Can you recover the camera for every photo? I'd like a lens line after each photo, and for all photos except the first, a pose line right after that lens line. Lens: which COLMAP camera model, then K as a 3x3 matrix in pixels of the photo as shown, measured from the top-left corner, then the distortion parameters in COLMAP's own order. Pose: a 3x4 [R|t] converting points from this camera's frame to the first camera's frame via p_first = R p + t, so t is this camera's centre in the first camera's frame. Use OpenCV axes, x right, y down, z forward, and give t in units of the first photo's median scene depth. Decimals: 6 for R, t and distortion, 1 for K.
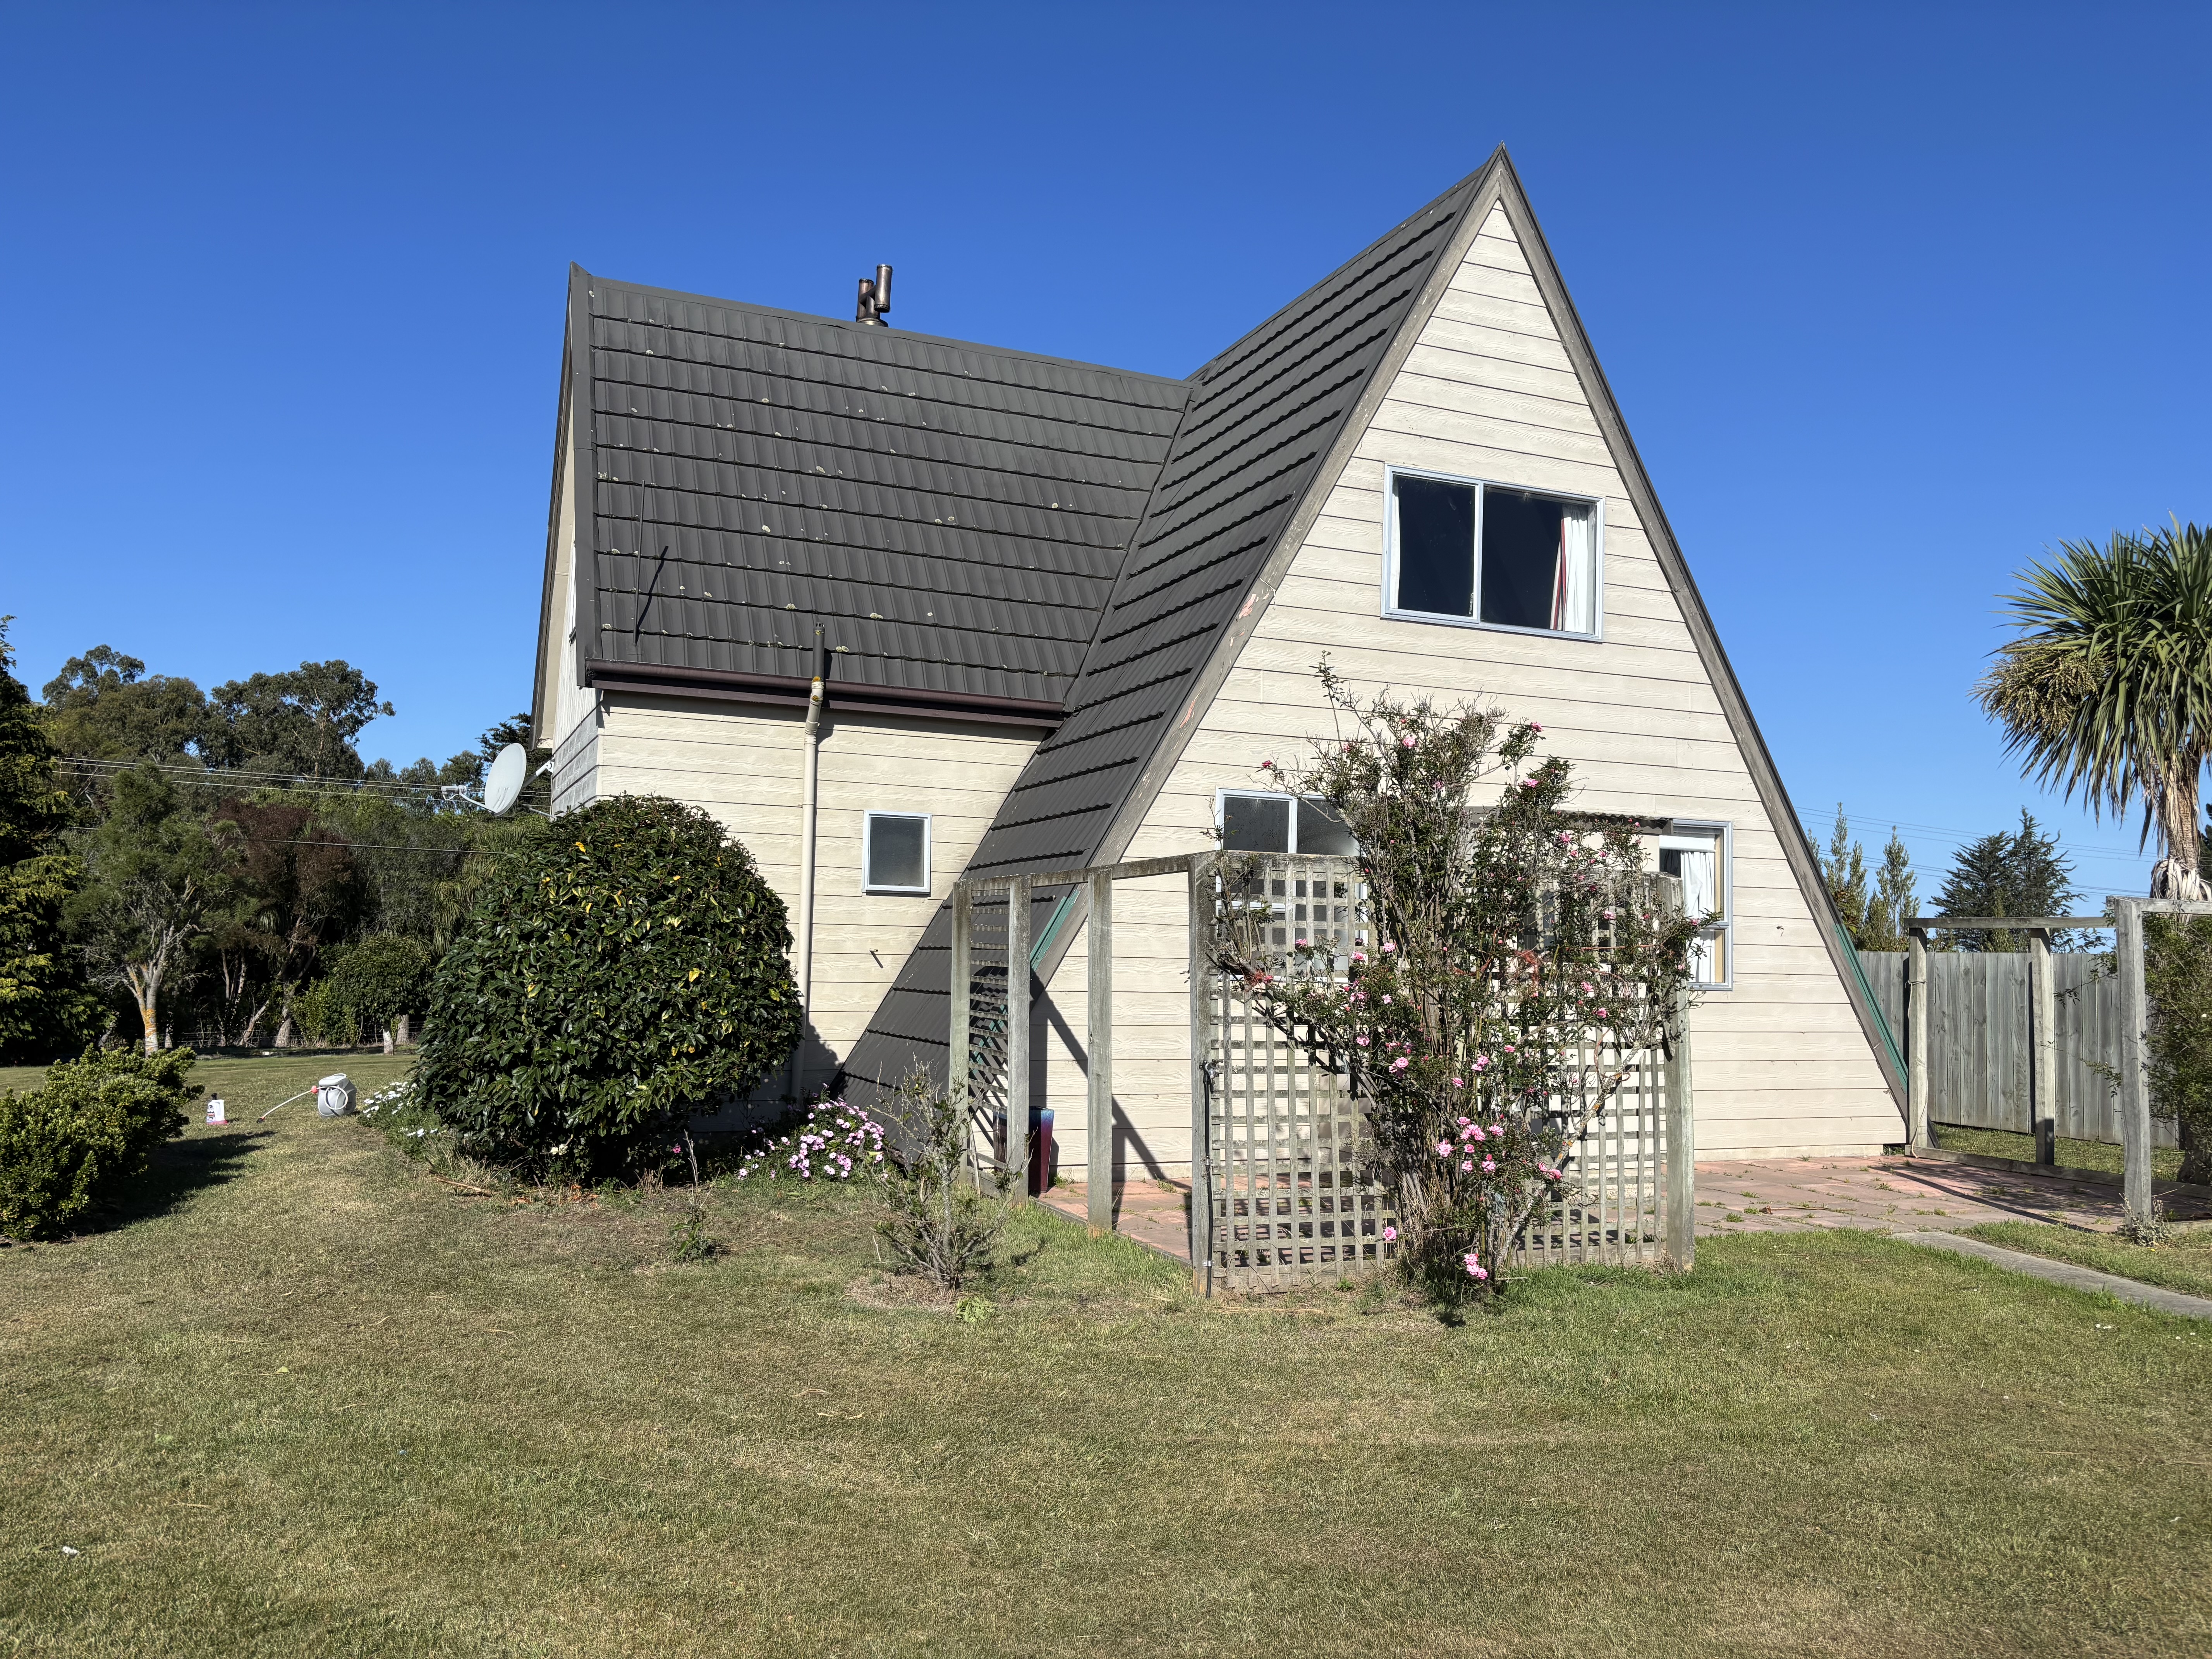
lens RADIAL K [[1716.7, 0, 1089.6], [0, 1716.7, 820.3], [0, 0, 1]] dist [0.138405, -0.132249]
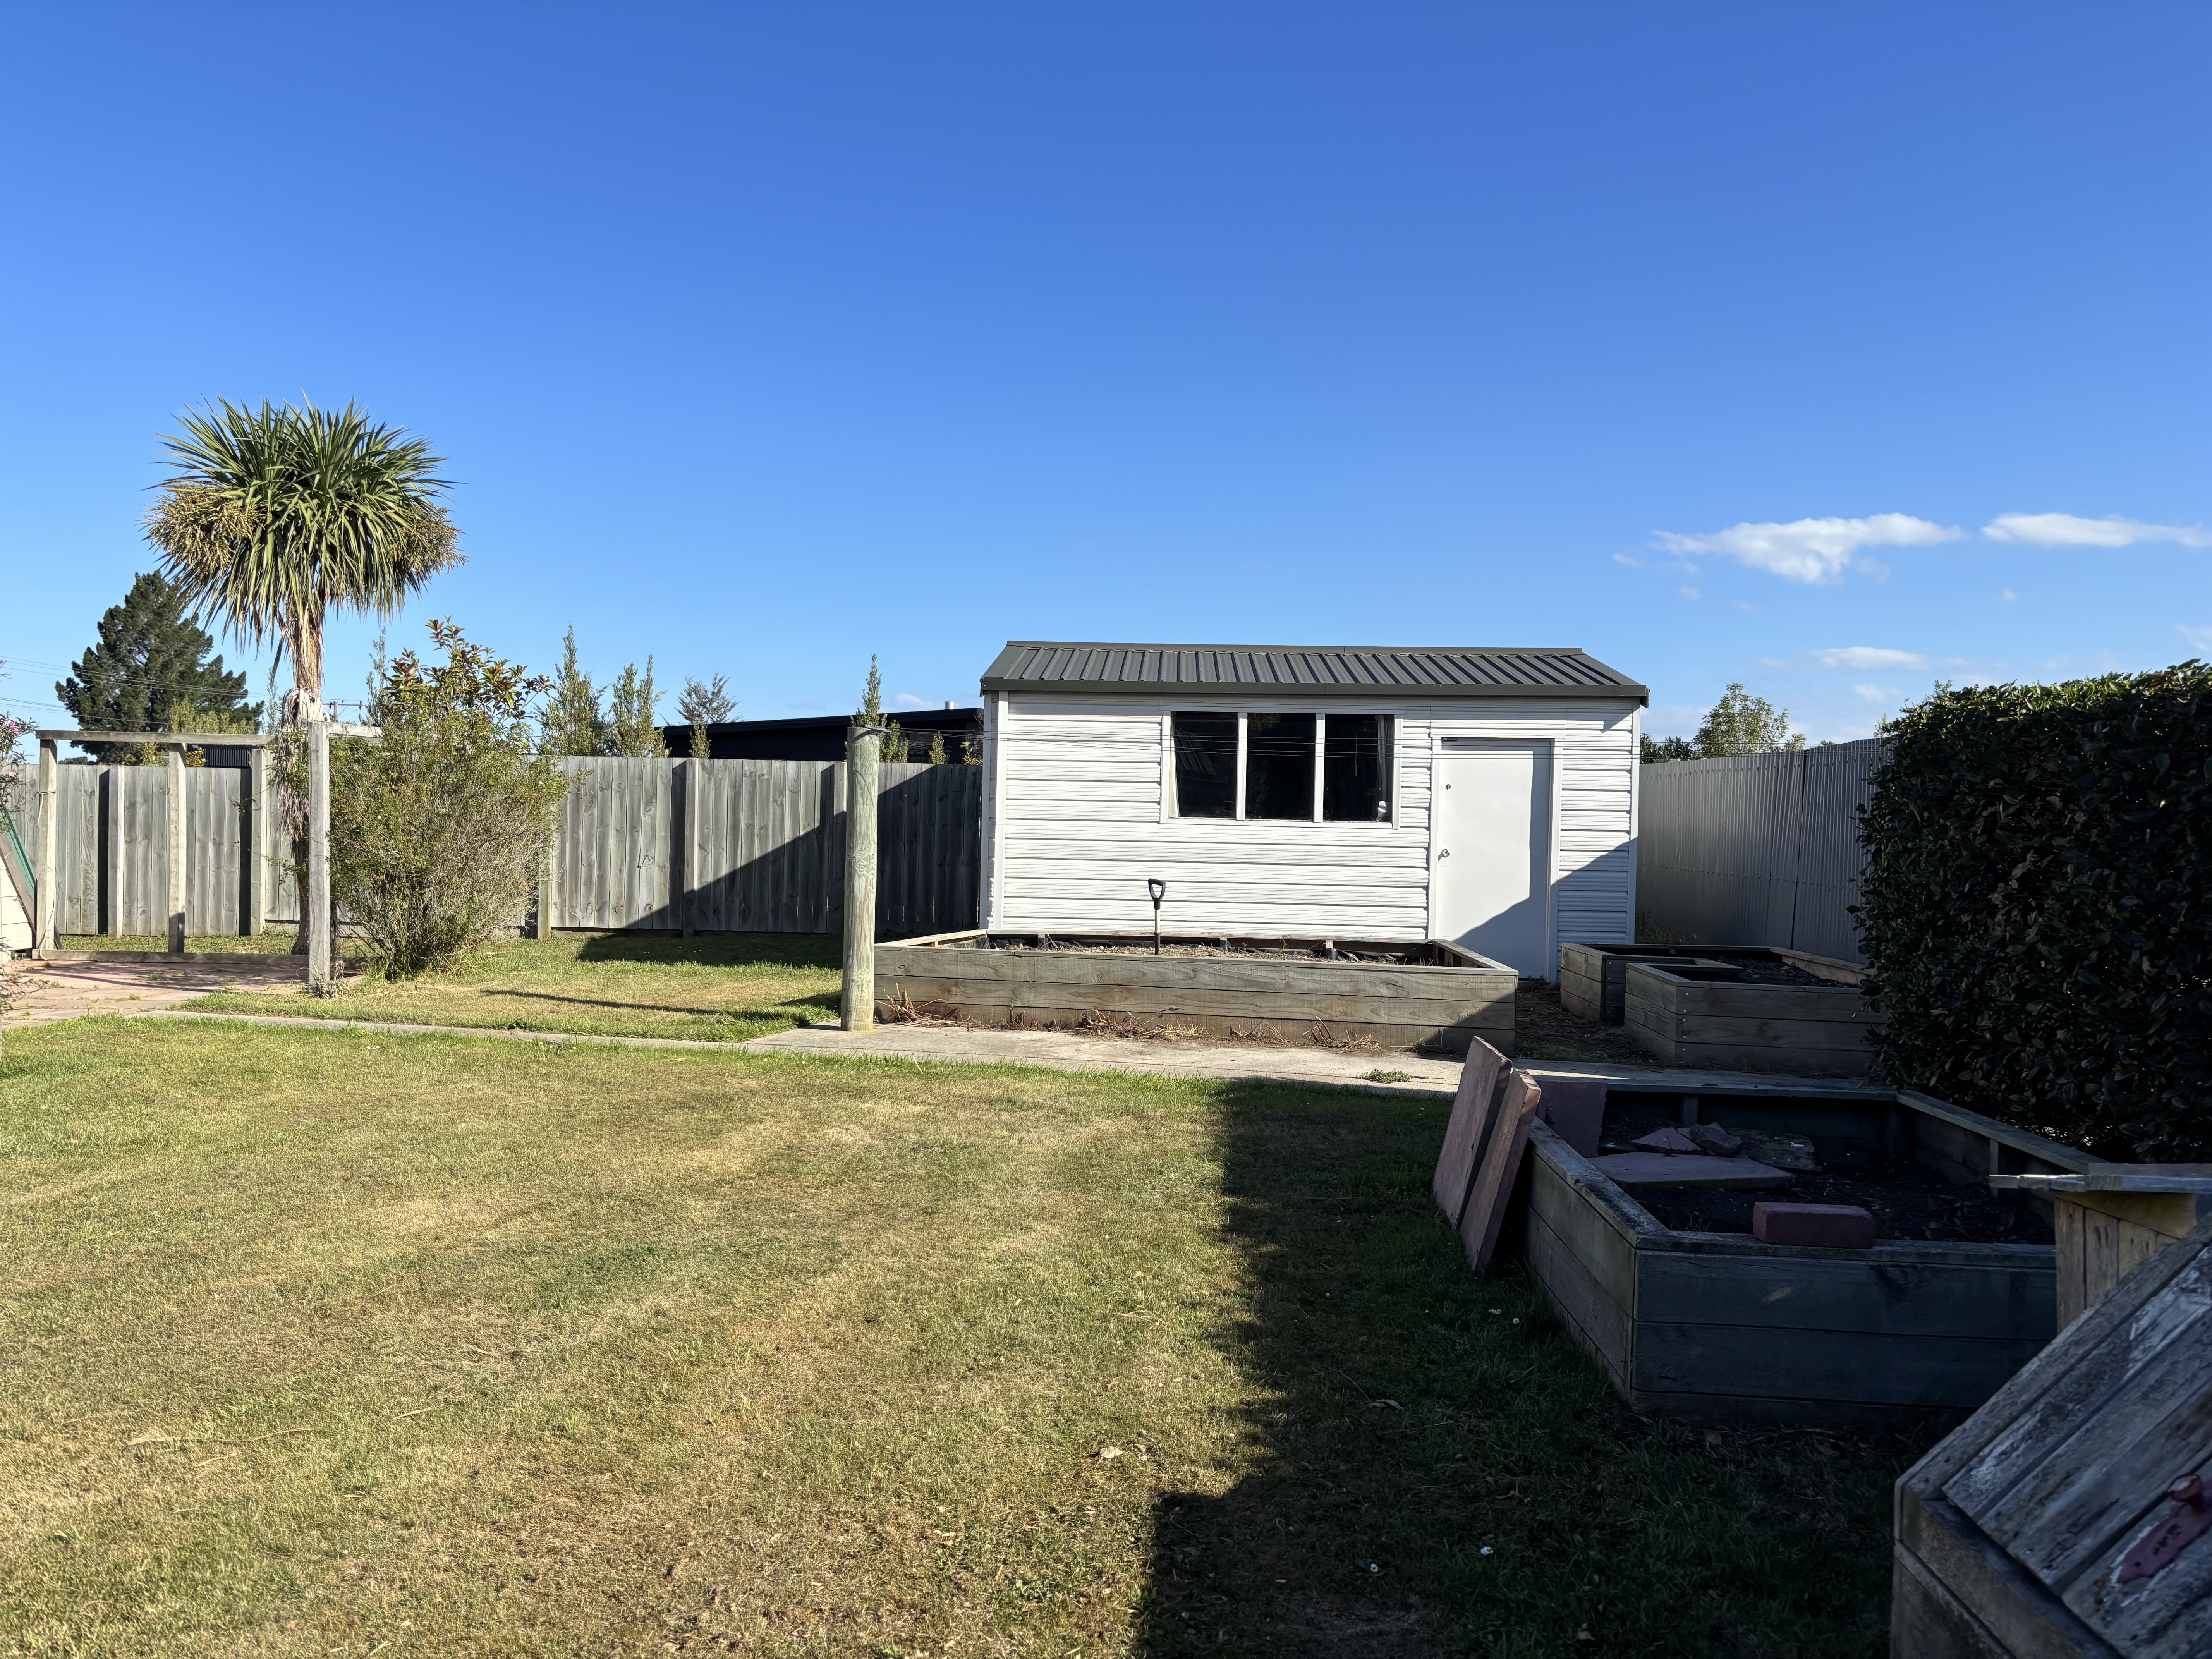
lens RADIAL K [[1716.7, 0, 1089.6], [0, 1716.7, 820.3], [0, 0, 1]] dist [0.138405, -0.132249]
pose [[0.484178, -0.015684, 0.874829, -0.164517], [-0.076054, 0.995301, 0.059936, -0.000818], [-0.871658, -0.095553, 0.480710, -0.038707]]
